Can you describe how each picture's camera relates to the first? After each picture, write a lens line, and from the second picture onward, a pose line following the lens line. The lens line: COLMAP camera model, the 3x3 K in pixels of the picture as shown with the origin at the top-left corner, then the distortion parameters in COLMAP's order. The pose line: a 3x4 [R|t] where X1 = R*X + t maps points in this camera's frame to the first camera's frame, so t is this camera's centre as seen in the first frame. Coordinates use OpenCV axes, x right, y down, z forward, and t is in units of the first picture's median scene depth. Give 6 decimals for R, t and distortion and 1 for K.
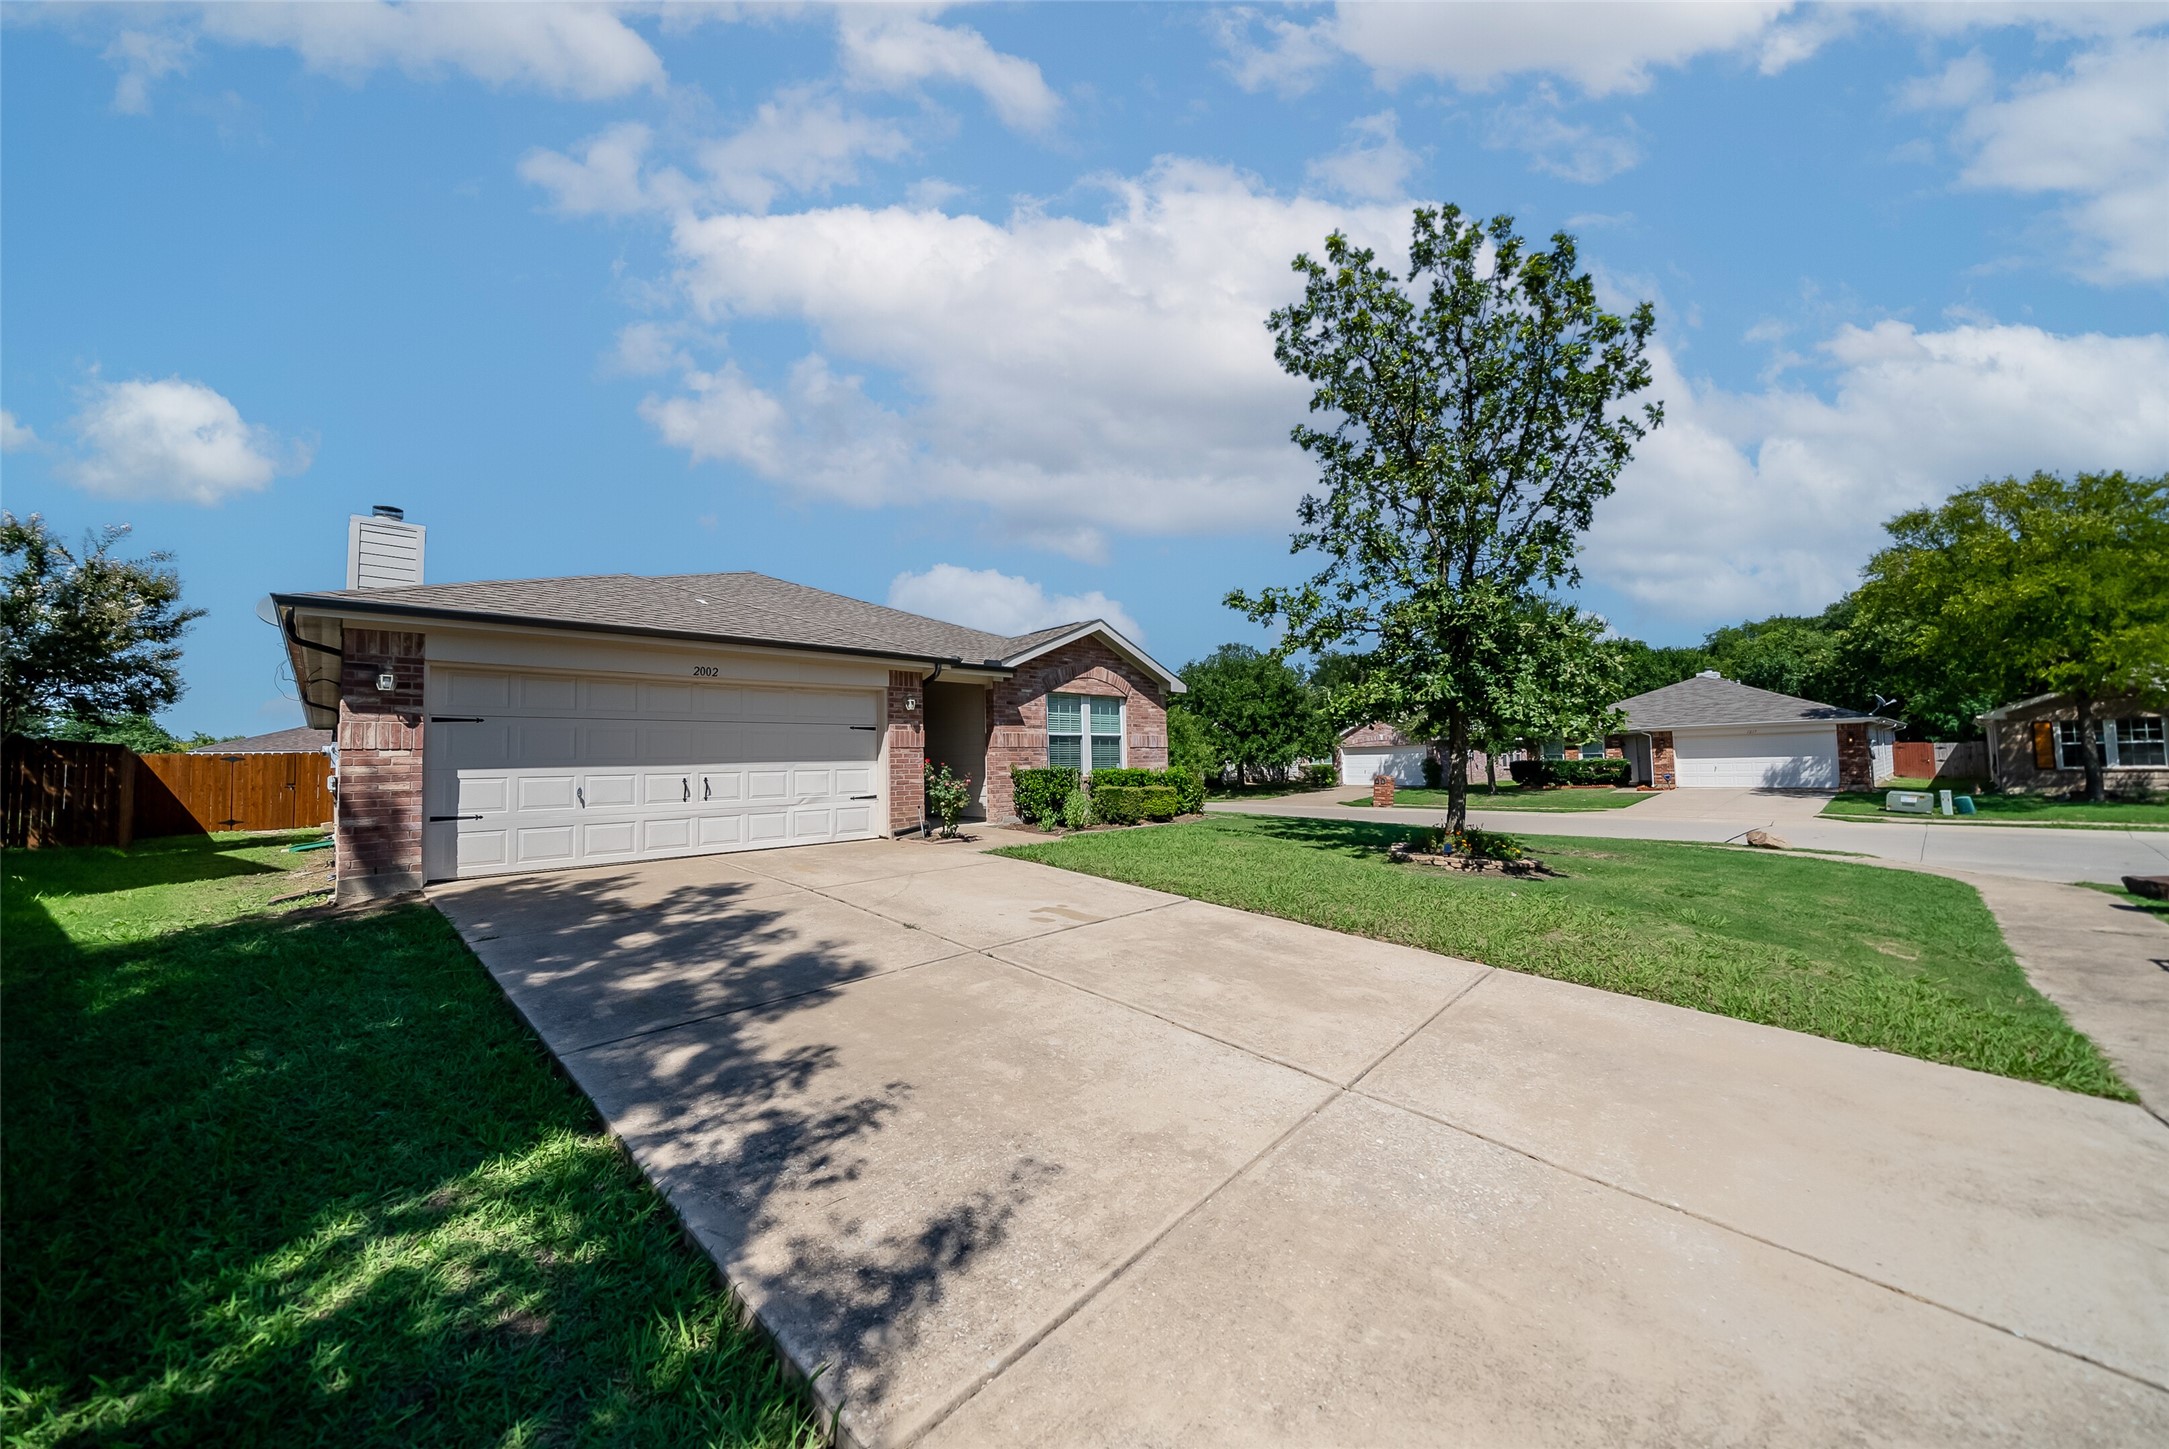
lens RADIAL K [[757.2, 0, 1086.9], [0, 757.2, 730.4], [0, 0, 1]] dist [-0.002064, -0.000074]
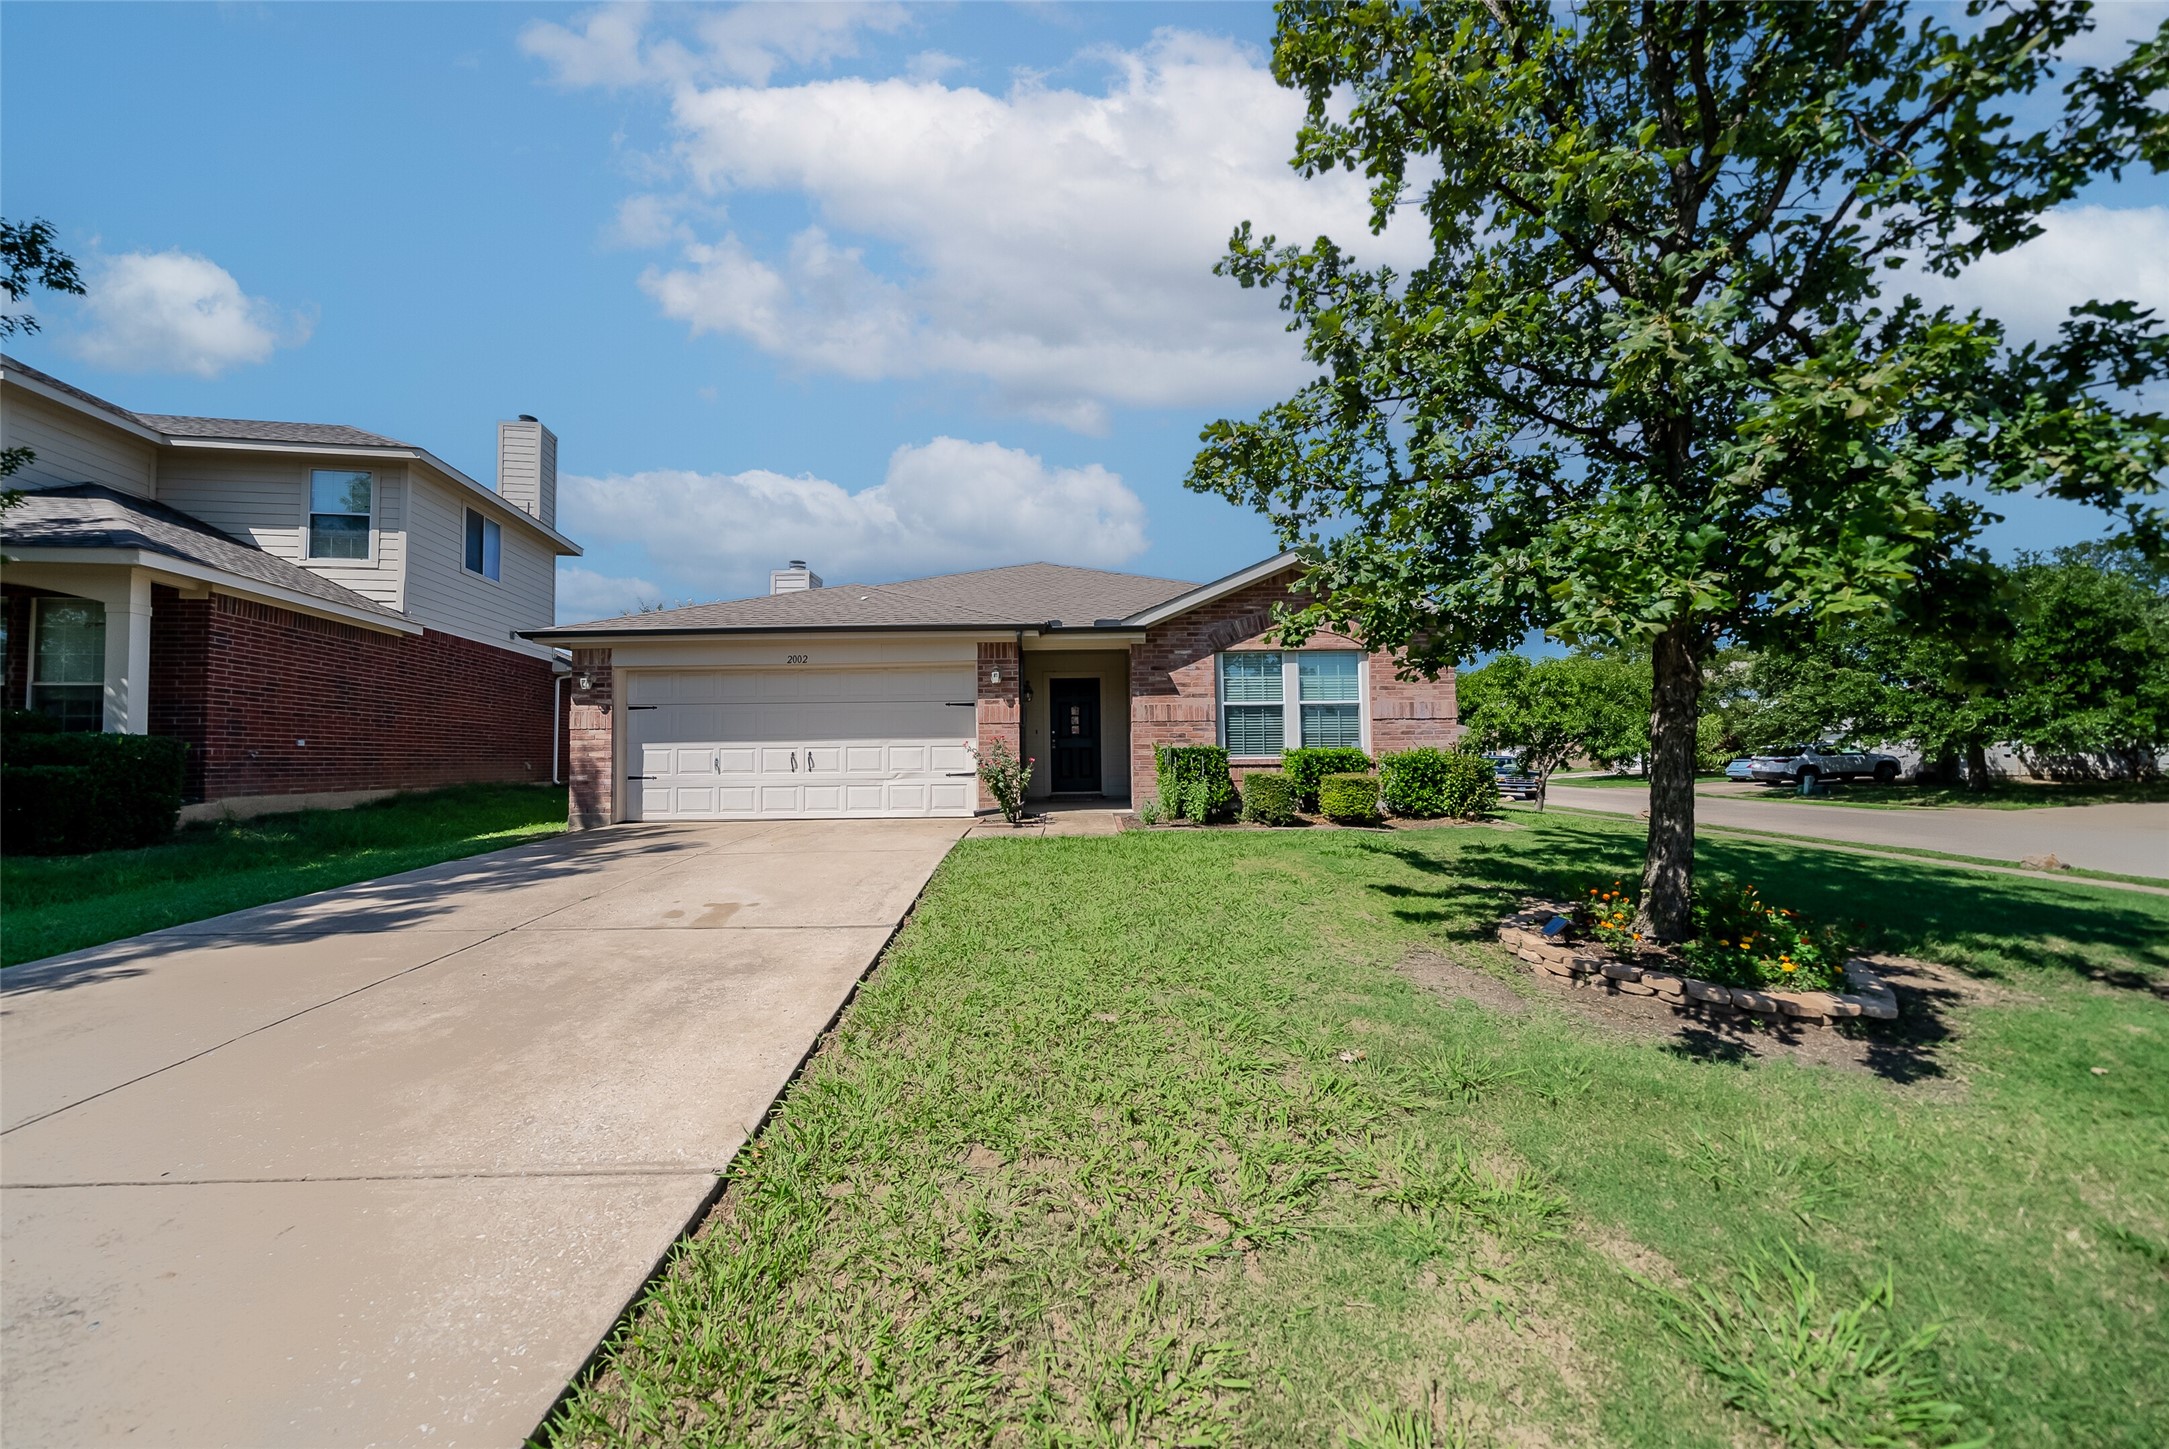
lens RADIAL K [[757.2, 0, 1081.0], [0, 757.2, 723.7], [0, 0, 1]] dist [-0.002064, -0.000074]
pose [[0.705239, -0.017661, -0.708749, 0.460758], [0.027654, 0.999614, 0.002609, 0.021578], [0.708430, -0.021440, 0.705456, 0.374072]]
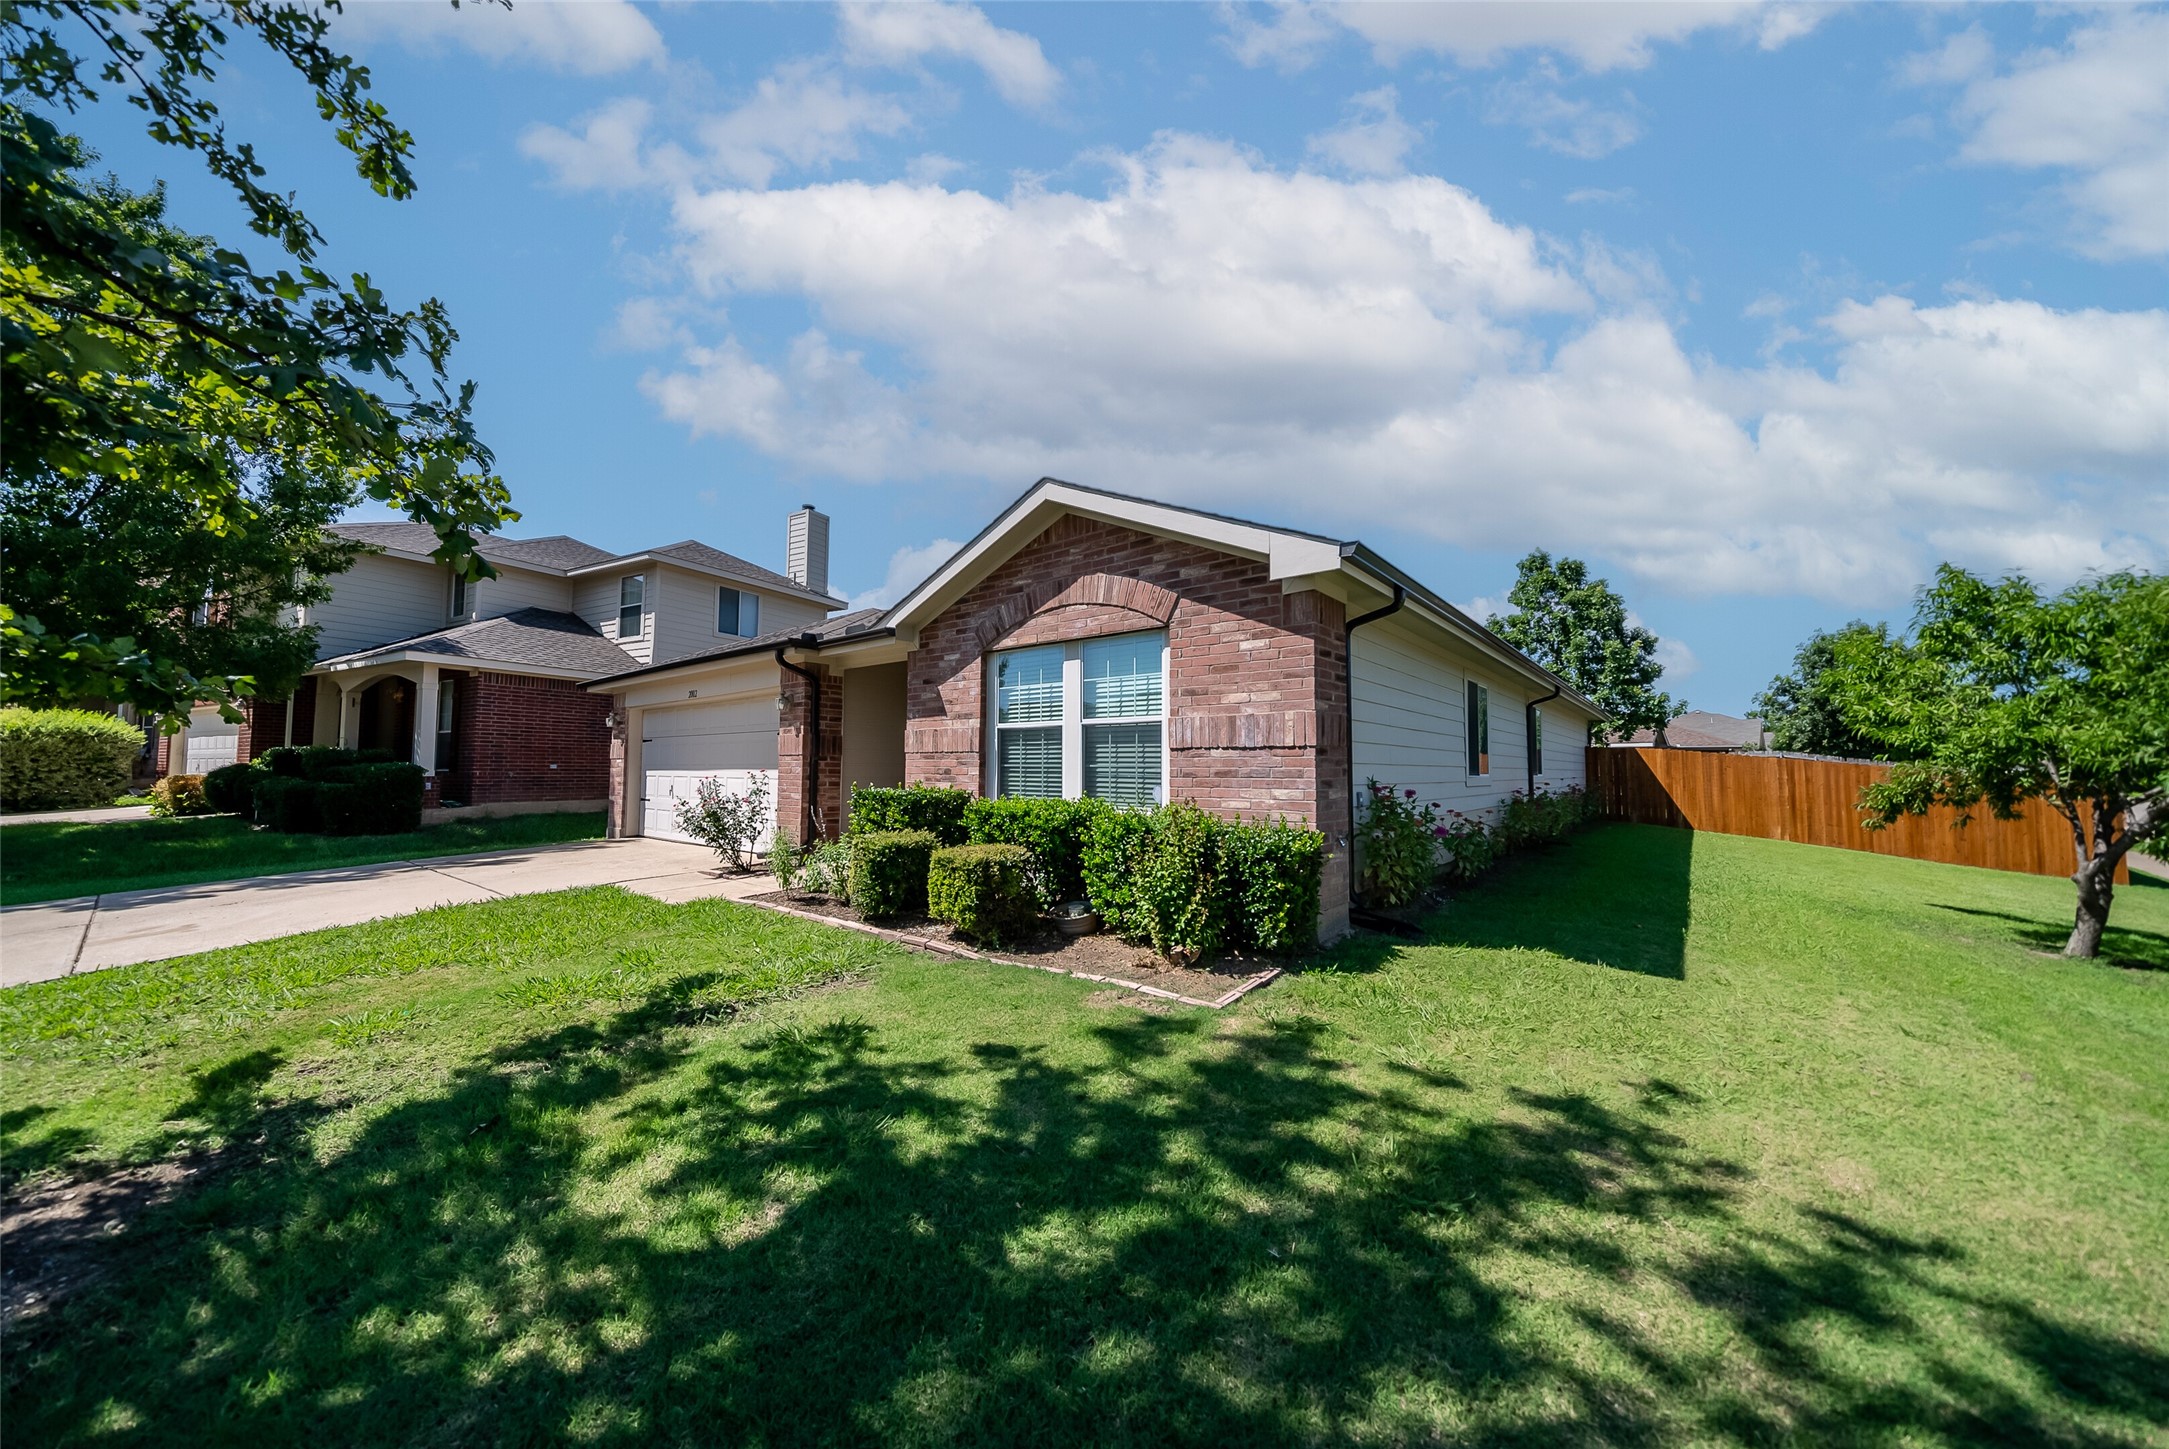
lens RADIAL K [[757.2, 0, 1090.0], [0, 757.2, 719.6], [0, 0, 1]] dist [-0.002064, -0.000074]
pose [[0.075805, -0.040517, -0.996299, 0.566825], [0.038235, 0.998557, -0.037700, 0.025247], [0.996389, -0.035236, 0.077244, 1.158555]]
